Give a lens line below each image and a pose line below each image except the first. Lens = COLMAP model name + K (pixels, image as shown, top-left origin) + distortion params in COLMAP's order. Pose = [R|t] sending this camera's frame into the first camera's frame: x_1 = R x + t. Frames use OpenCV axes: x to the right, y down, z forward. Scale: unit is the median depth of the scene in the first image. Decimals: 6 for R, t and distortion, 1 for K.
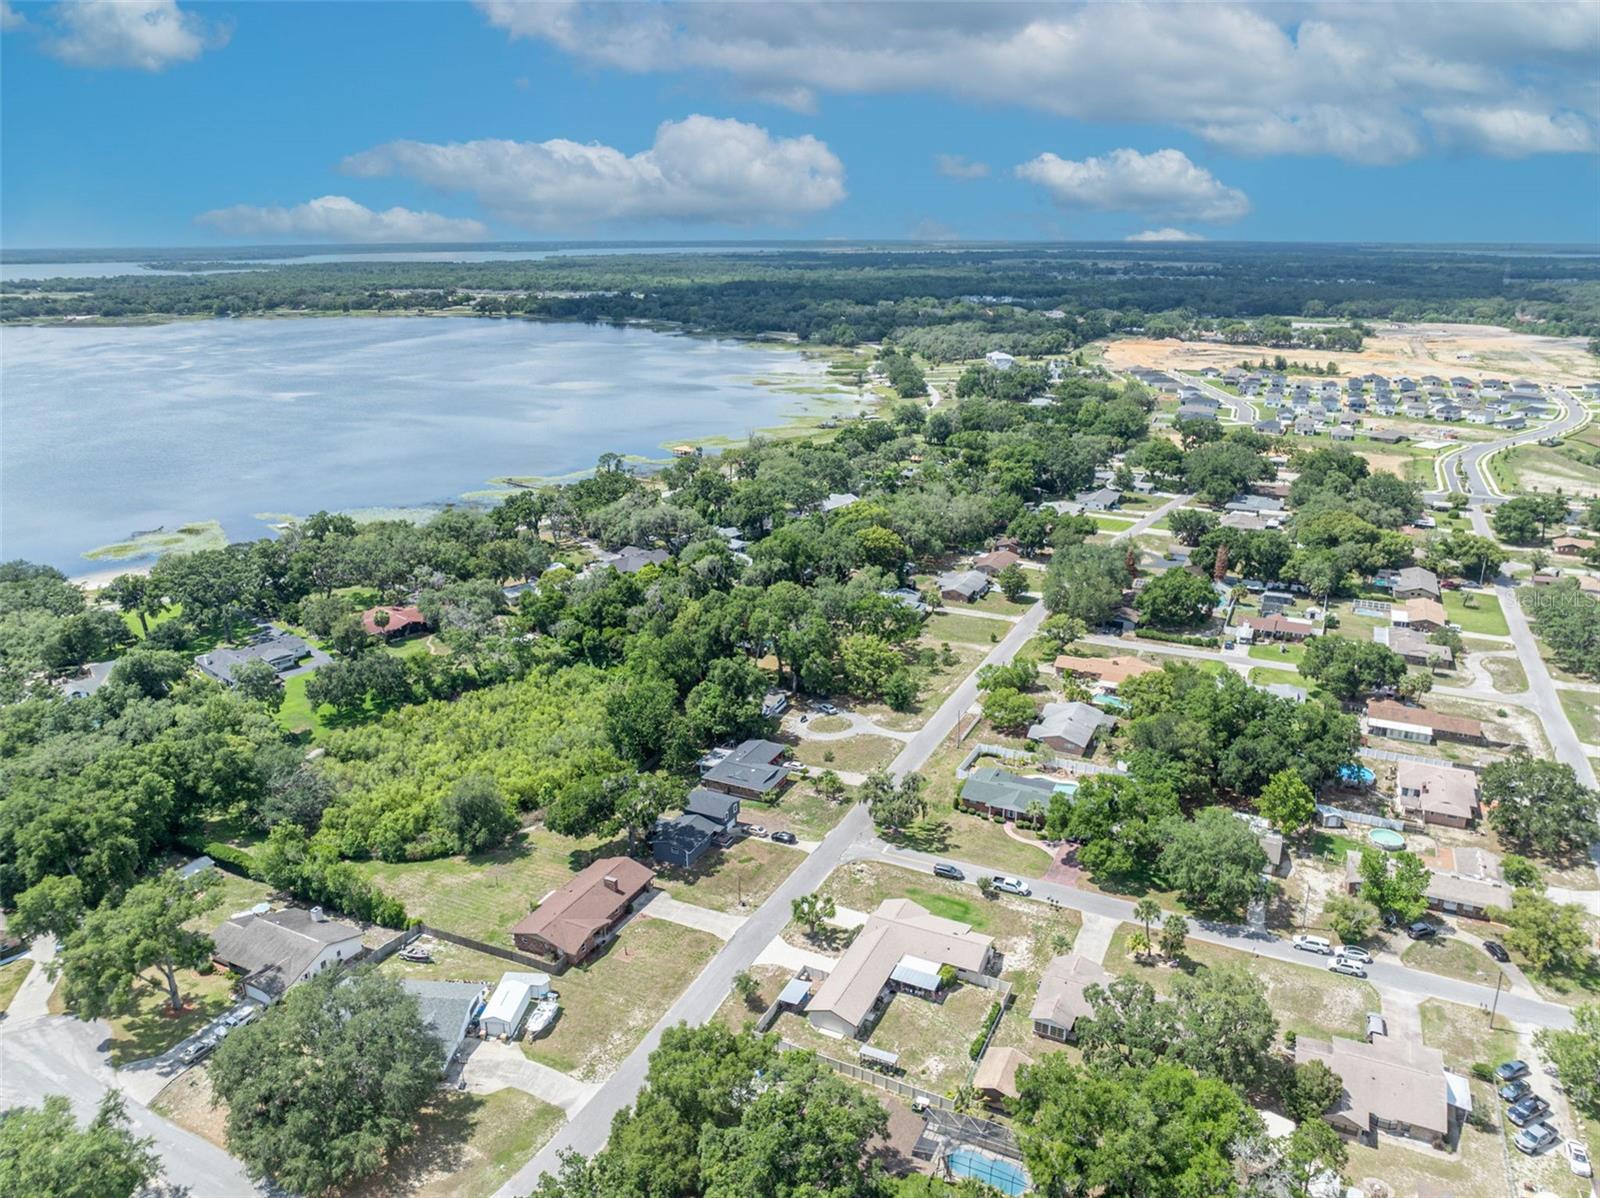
lens RADIAL K [[1120.2, 0, 803.0], [0, 1120.2, 599.7], [0, 0, 1]] dist [-0.030997, -0.005985]
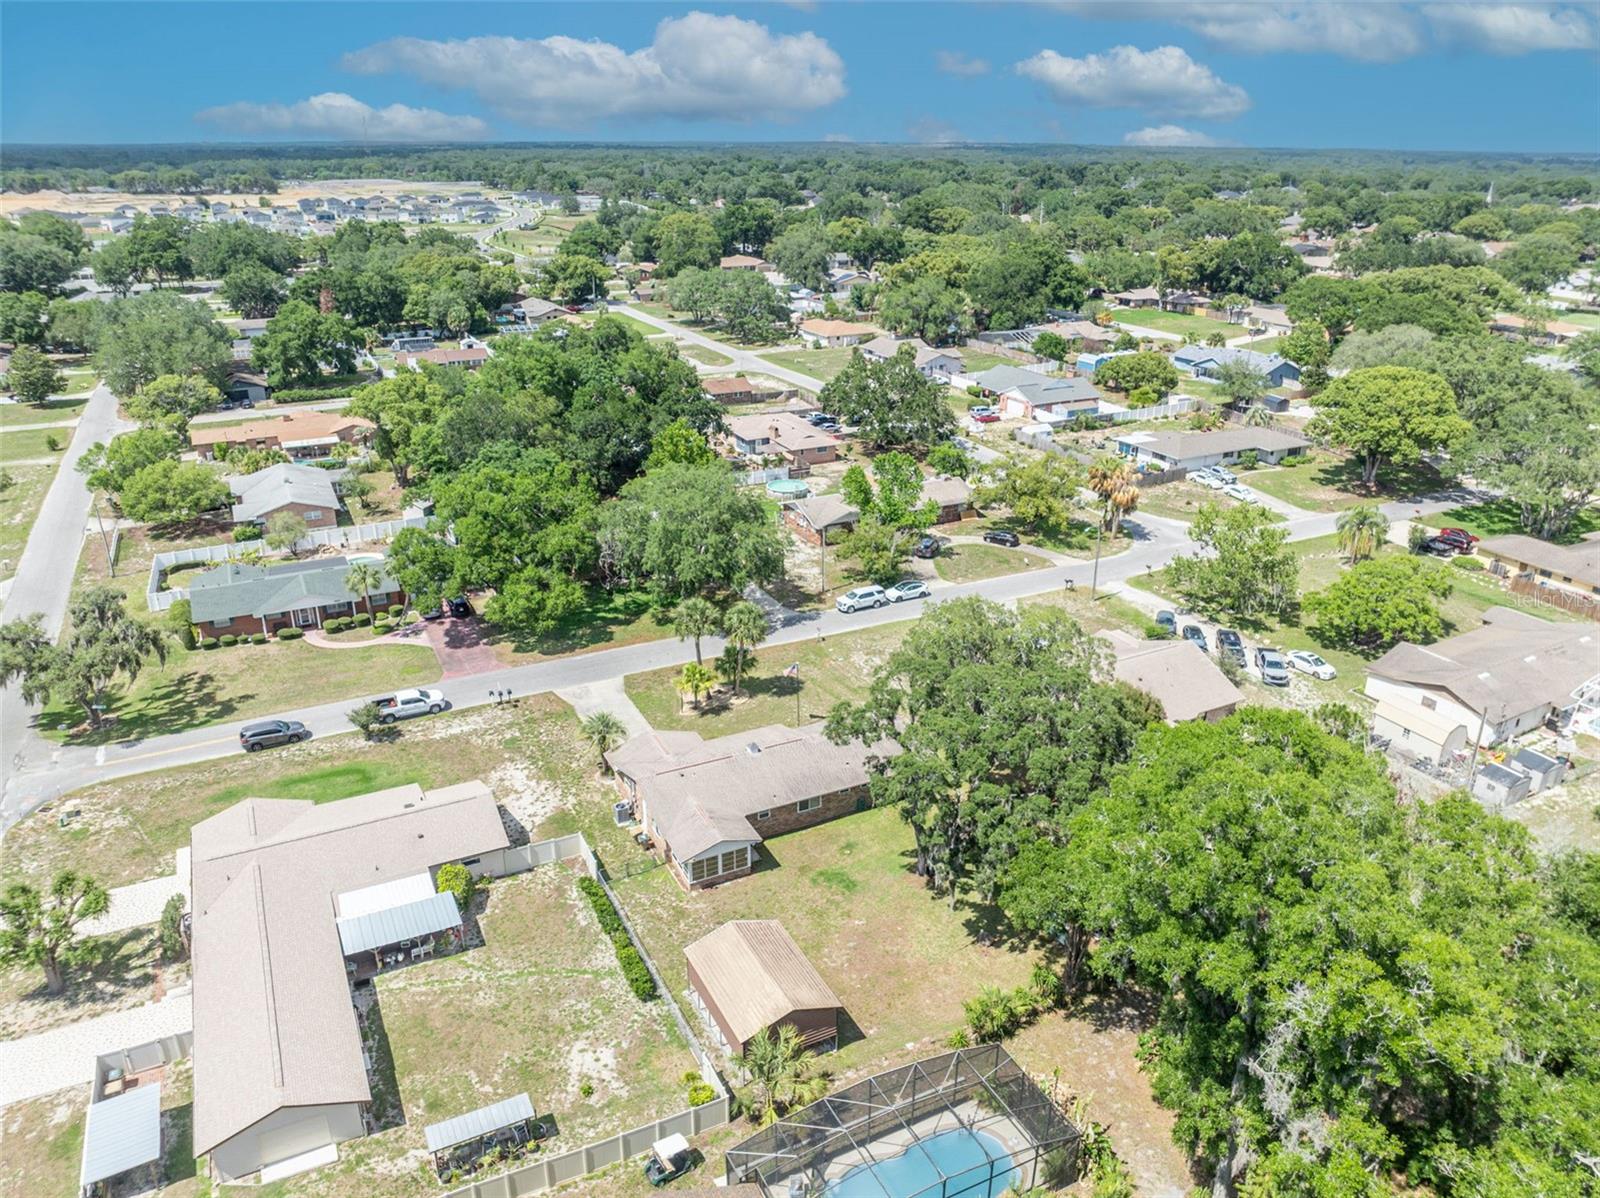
lens RADIAL K [[1120.9, 0, 800.4], [0, 1120.9, 600.9], [0, 0, 1]] dist [-0.036415, 0.003540]
pose [[0.608256, -0.297466, 0.735893, -0.060688], [0.238587, 0.952764, 0.187926, 0.140709], [-0.757034, 0.061267, 0.650496, 0.472472]]
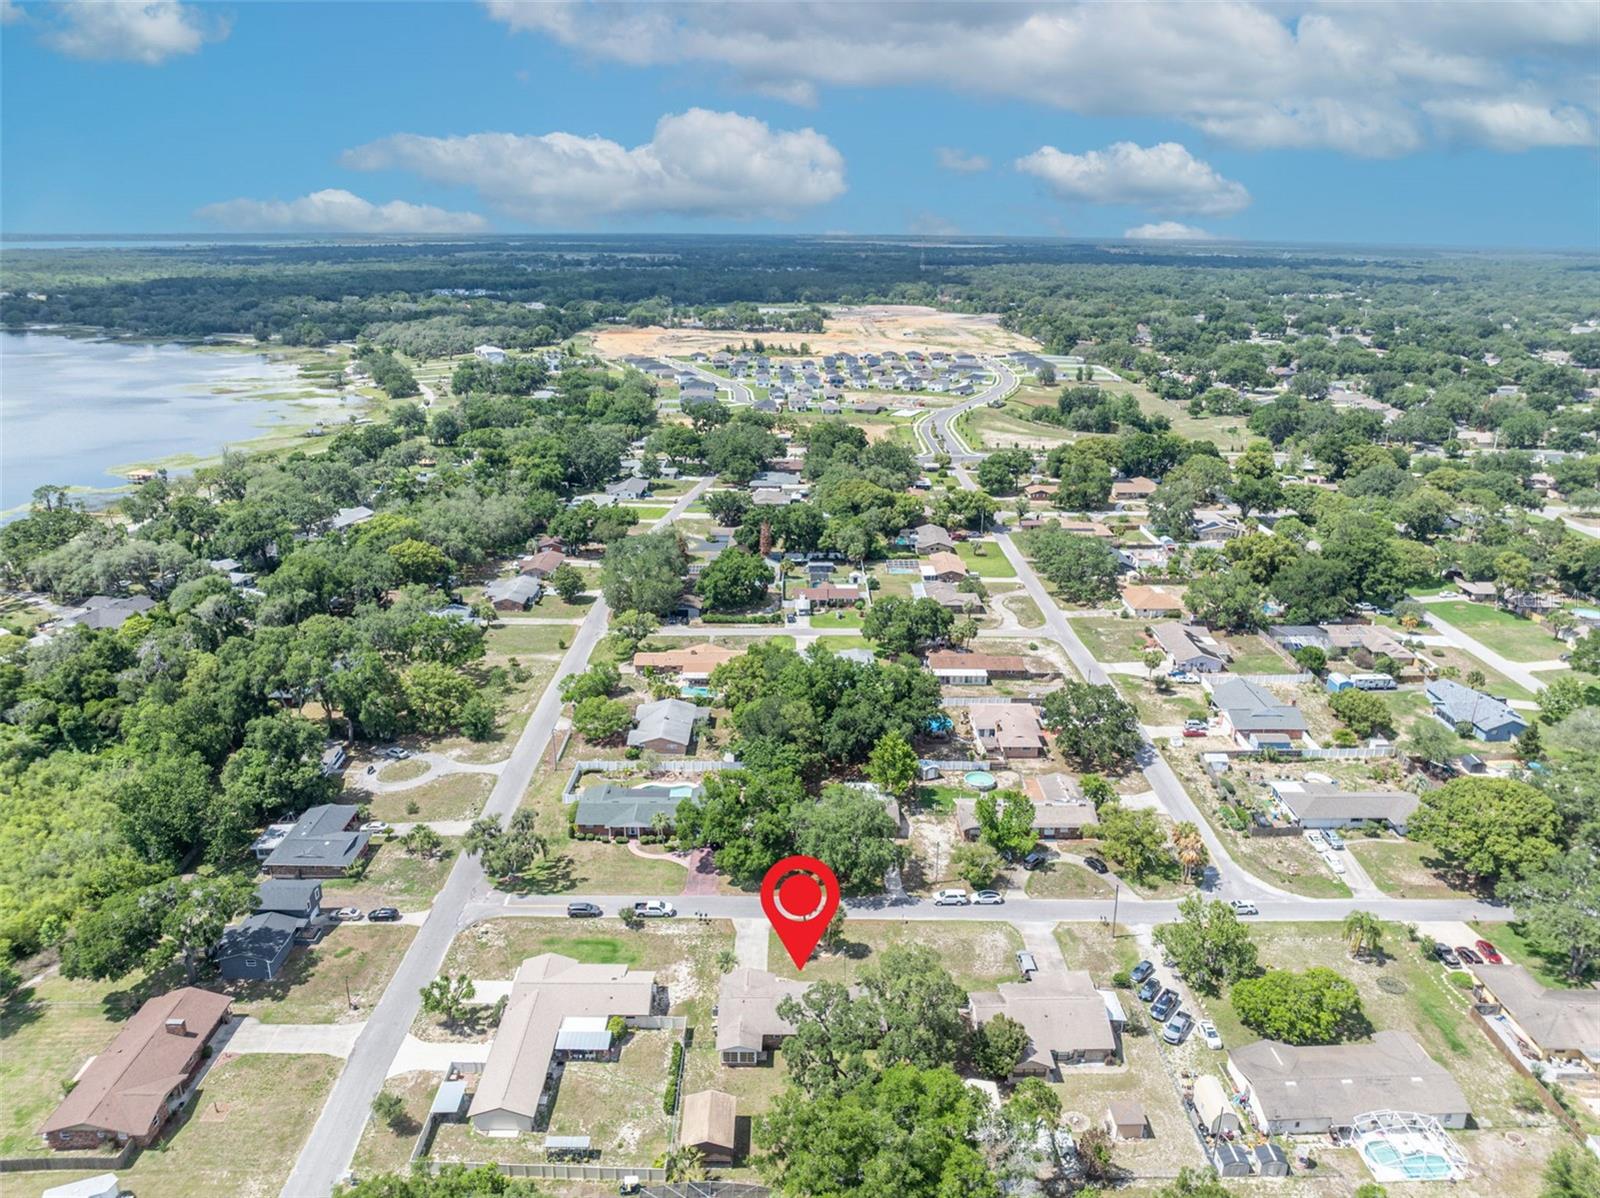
lens RADIAL K [[1120.2, 0, 803.0], [0, 1120.2, 599.7], [0, 0, 1]] dist [-0.030997, -0.005985]
pose [[0.898412, -0.127815, 0.420141, -0.054351], [0.125347, 0.991544, 0.033611, -0.013870], [-0.420884, 0.022467, 0.906836, 0.087475]]
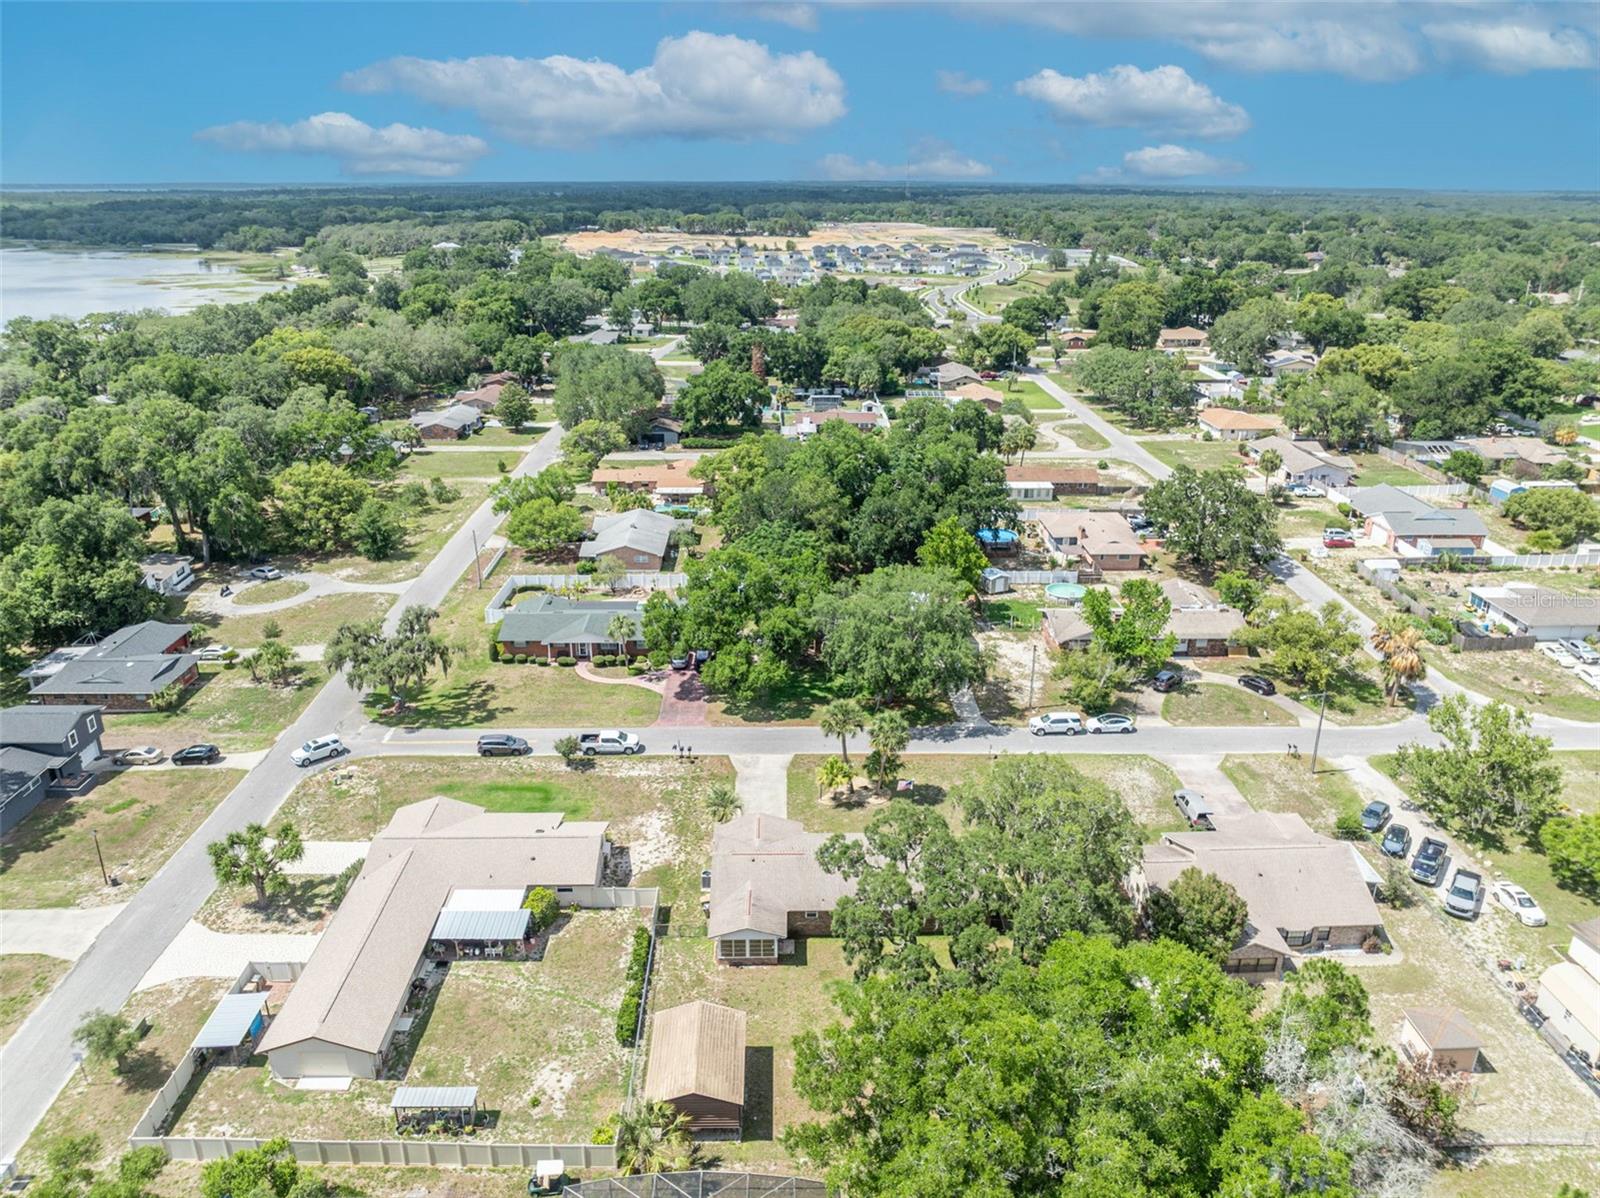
lens RADIAL K [[1120.9, 0, 800.4], [0, 1120.9, 600.9], [0, 0, 1]] dist [-0.036415, 0.003540]
pose [[0.891683, -0.154325, 0.425542, 0.027450], [0.134238, 0.987953, 0.077004, 0.130977], [-0.432299, -0.011539, 0.901657, 0.362696]]
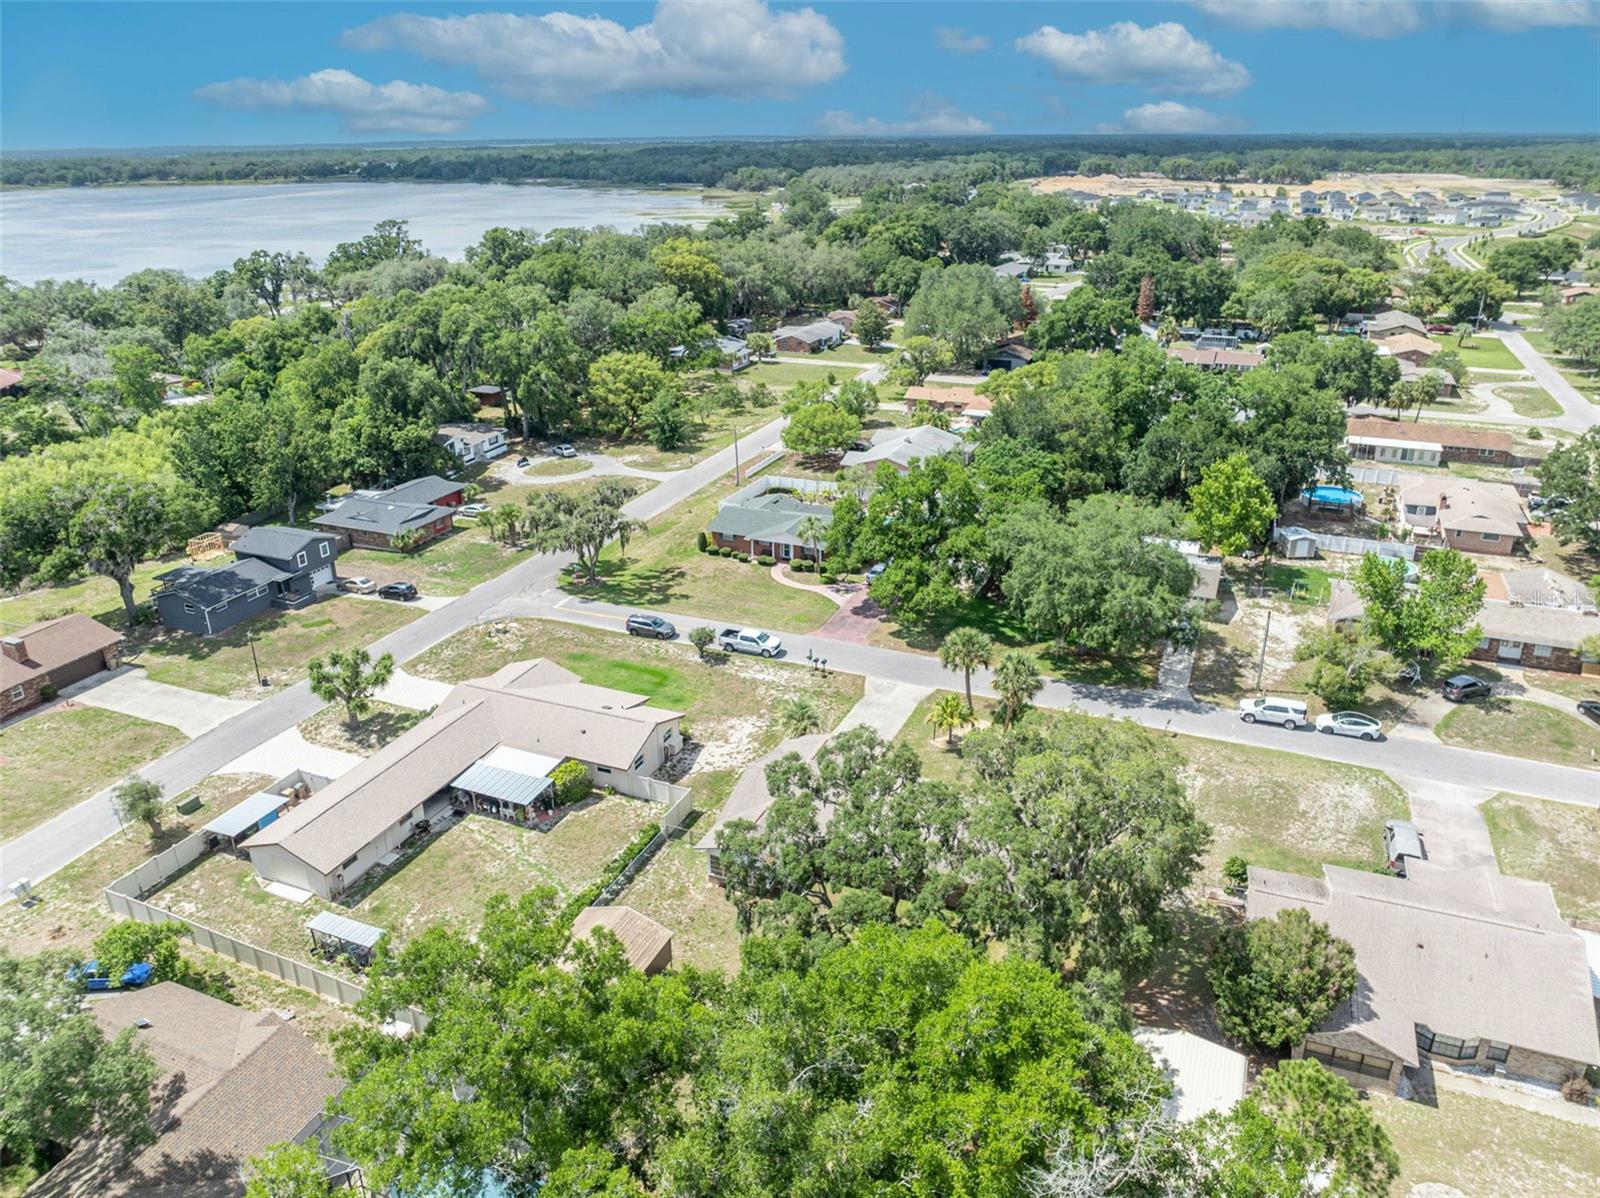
lens RADIAL K [[1120.9, 0, 800.4], [0, 1120.9, 600.9], [0, 0, 1]] dist [-0.036415, 0.003540]
pose [[0.998856, -0.025553, 0.040424, 0.168961], [0.022168, 0.996380, 0.082069, 0.168811], [-0.042375, -0.081079, 0.995807, 0.385612]]
